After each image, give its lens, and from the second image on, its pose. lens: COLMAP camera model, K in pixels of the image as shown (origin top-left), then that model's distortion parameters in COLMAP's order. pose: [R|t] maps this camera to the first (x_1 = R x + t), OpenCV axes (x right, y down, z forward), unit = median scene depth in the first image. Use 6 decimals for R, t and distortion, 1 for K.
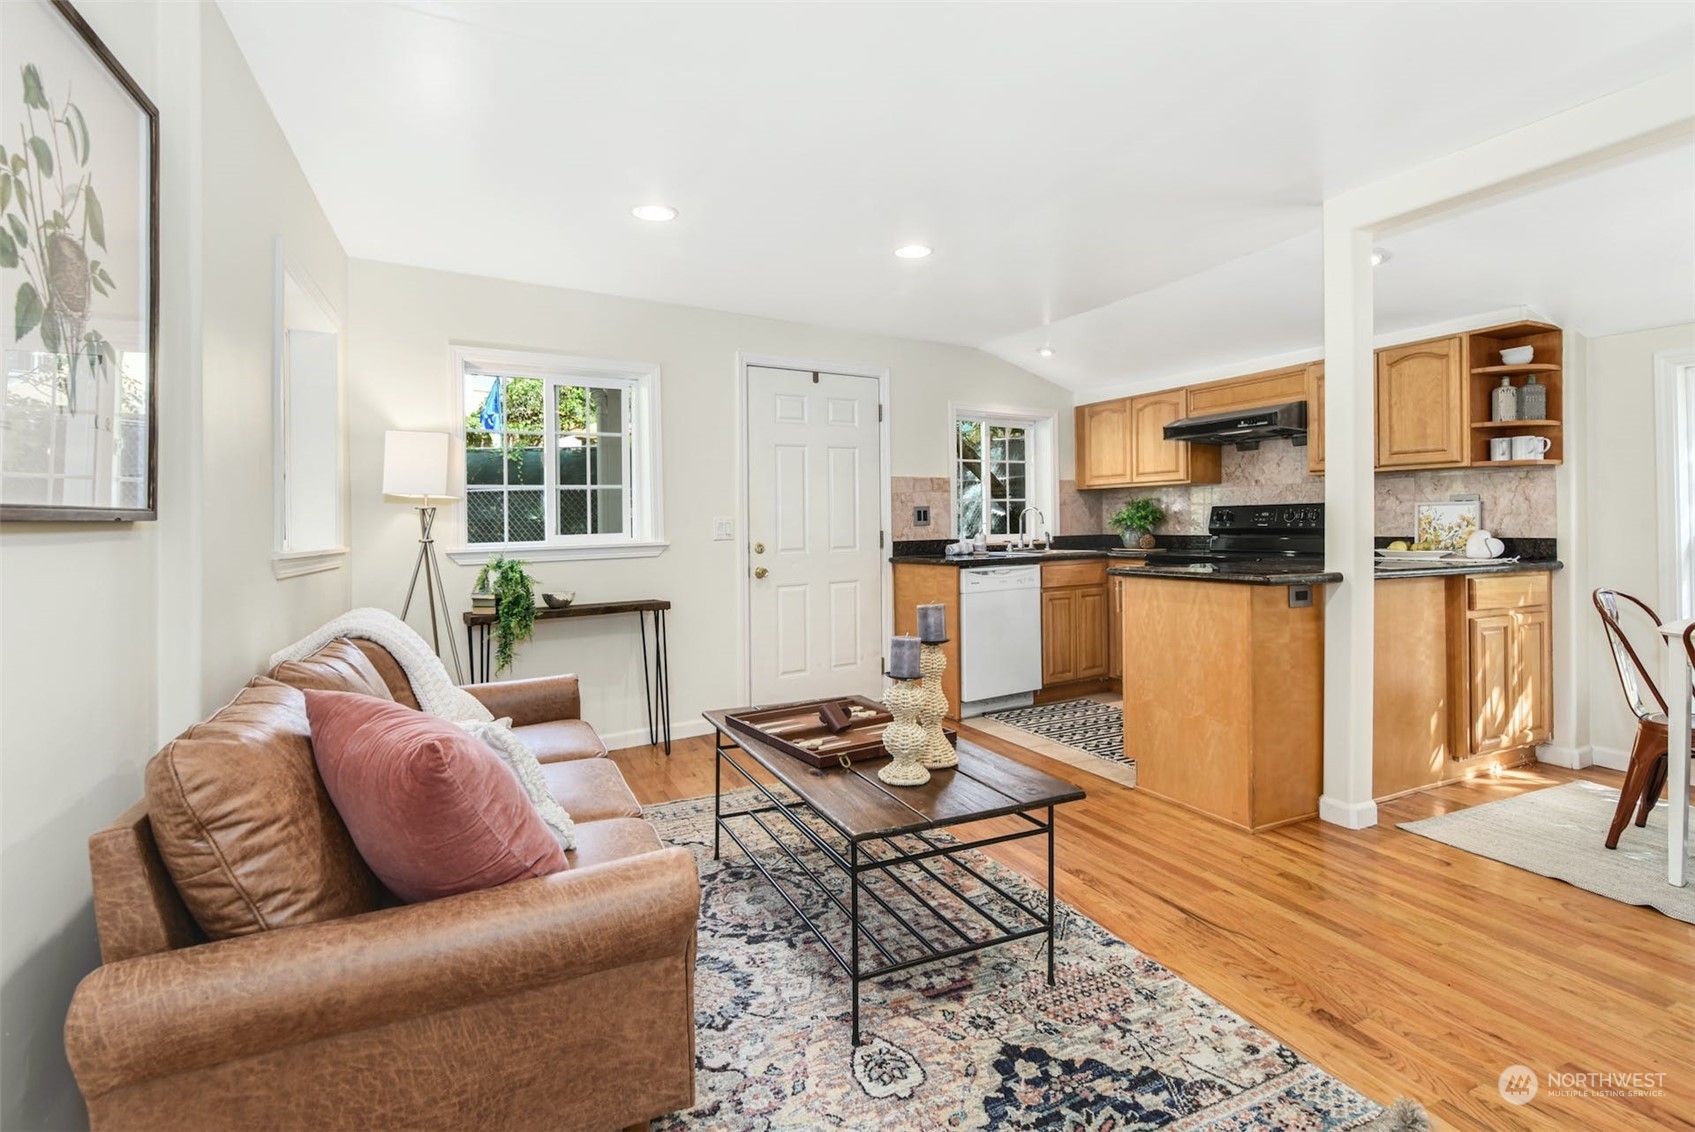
lens RADIAL K [[836.2, 0, 840.4], [0, 836.2, 526.6], [0, 0, 1]] dist [0.010105, 0.000393]
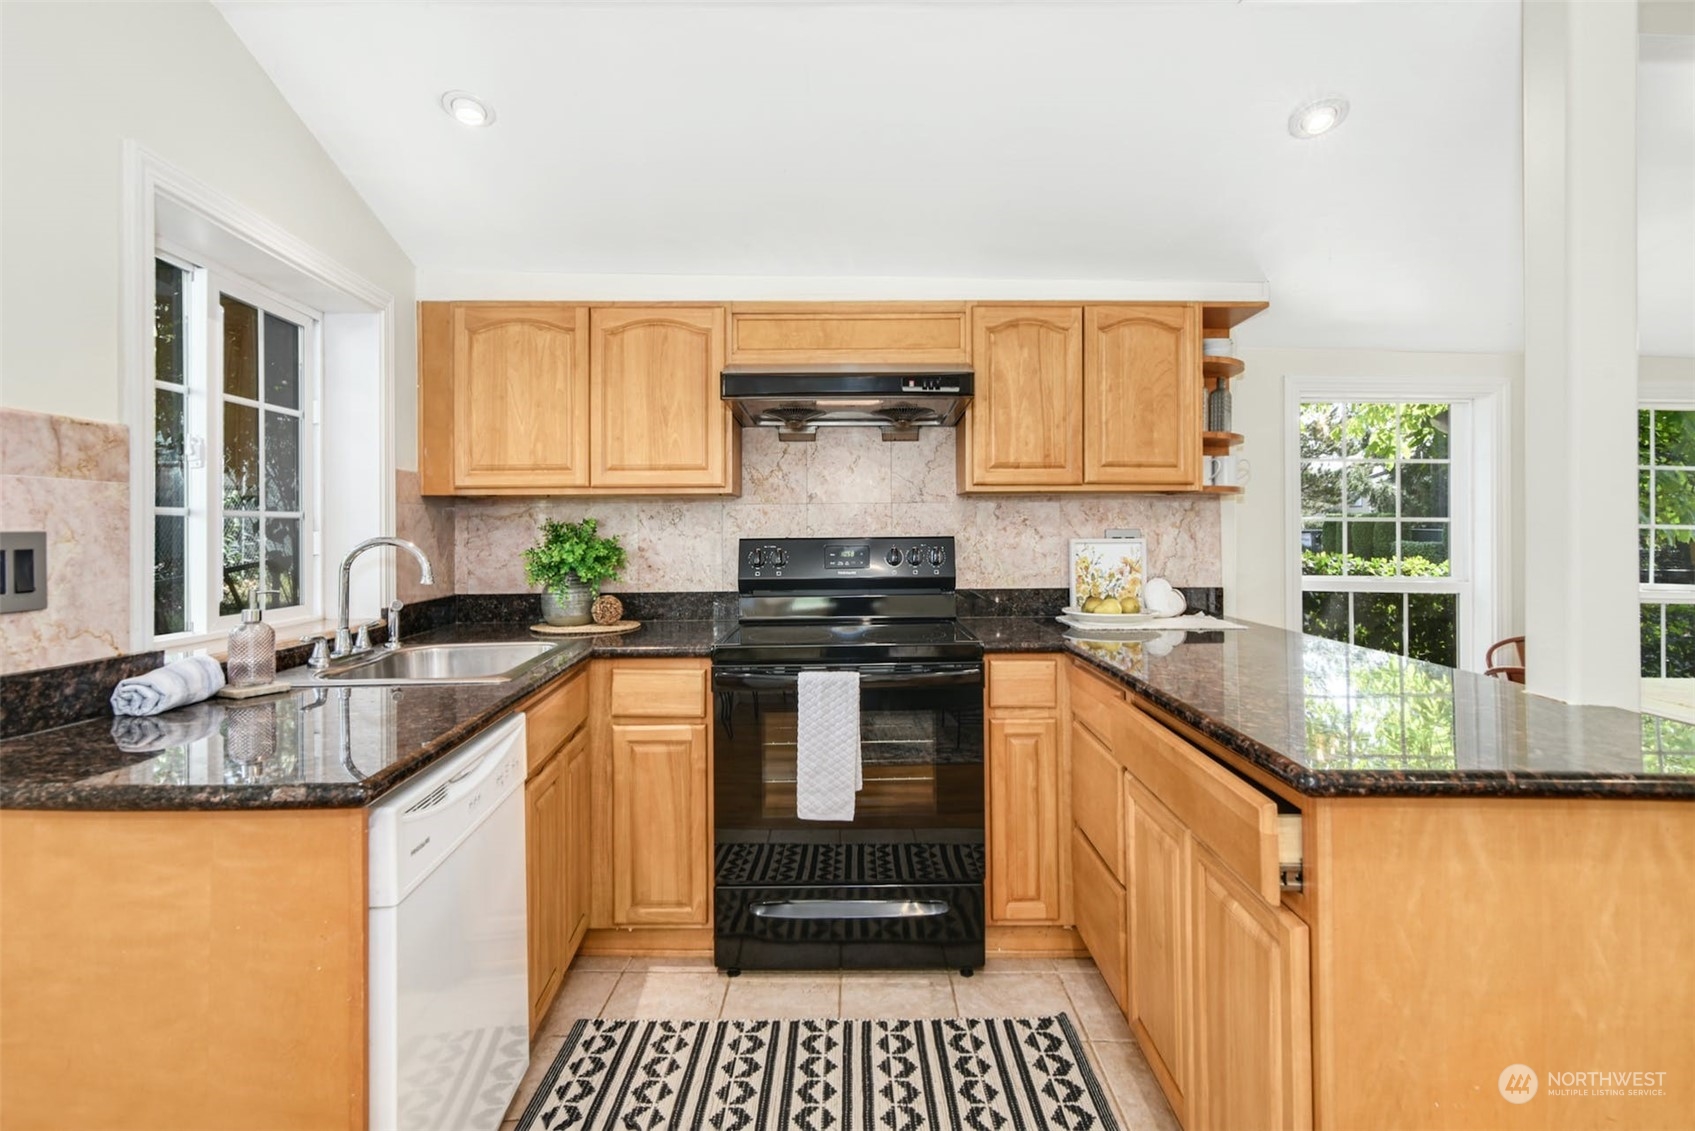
lens RADIAL K [[836.2, 0, 840.4], [0, 836.2, 526.1], [0, 0, 1]] dist [0.010105, 0.000393]
pose [[0.444152, 0.014691, 0.895831, -0.012968], [0.001181, 0.999855, -0.016983, -0.024590], [-0.895951, 0.008601, 0.444070, 0.766786]]
